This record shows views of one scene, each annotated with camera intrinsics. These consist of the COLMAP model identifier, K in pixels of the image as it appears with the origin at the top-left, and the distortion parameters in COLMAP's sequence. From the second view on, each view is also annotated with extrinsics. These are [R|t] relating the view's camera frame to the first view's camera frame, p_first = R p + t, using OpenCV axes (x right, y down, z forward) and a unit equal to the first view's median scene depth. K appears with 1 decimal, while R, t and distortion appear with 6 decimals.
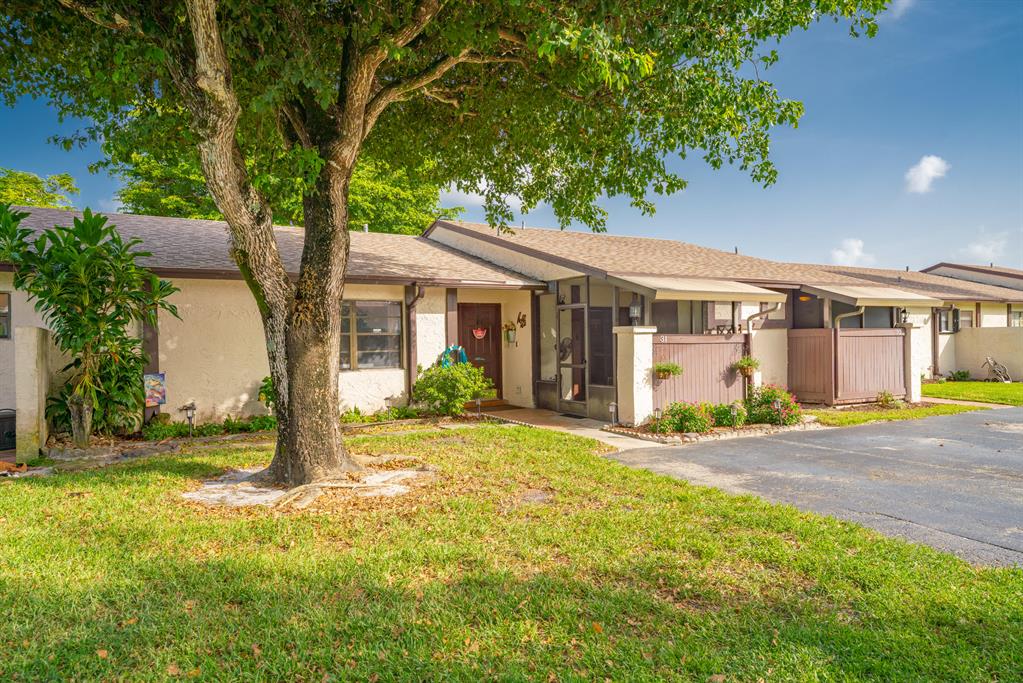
lens RADIAL K [[693.5, 0, 511.5], [0, 693.5, 341.5], [0, 0, 1]] dist [-0.002533, -0.000200]
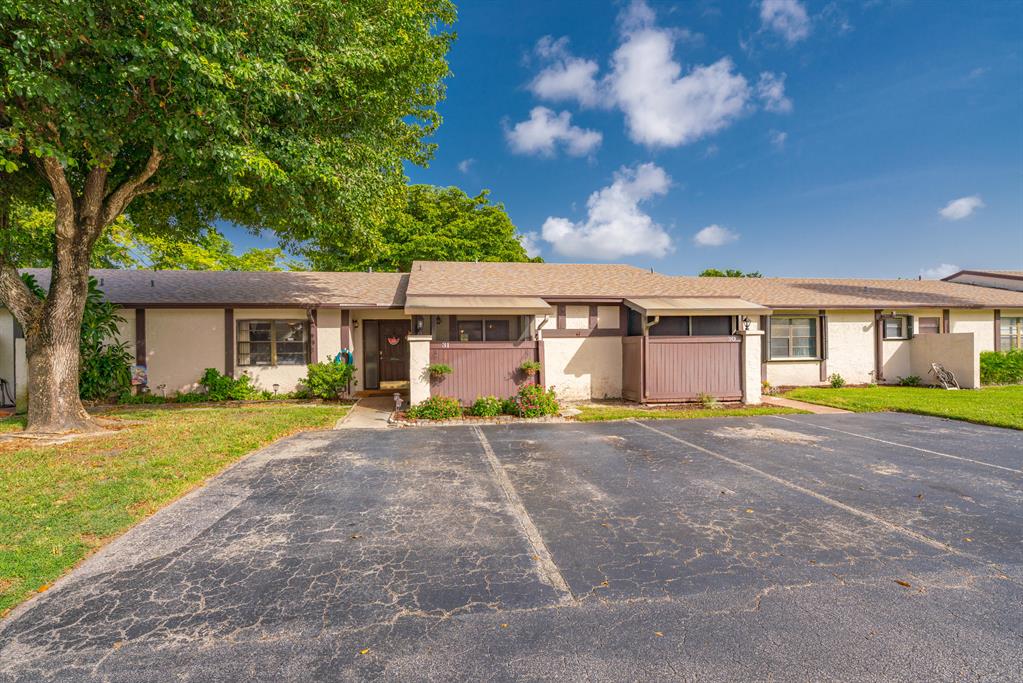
lens RADIAL K [[489.9, 0, 511.5], [0, 489.9, 341.5], [0, 0, 1]] dist [0.001185, 0.000049]
pose [[0.928145, -0.002821, -0.372208, 0.550129], [-0.001198, 0.999943, -0.010566, -0.001175], [0.372217, 0.010252, 0.928089, 0.164680]]
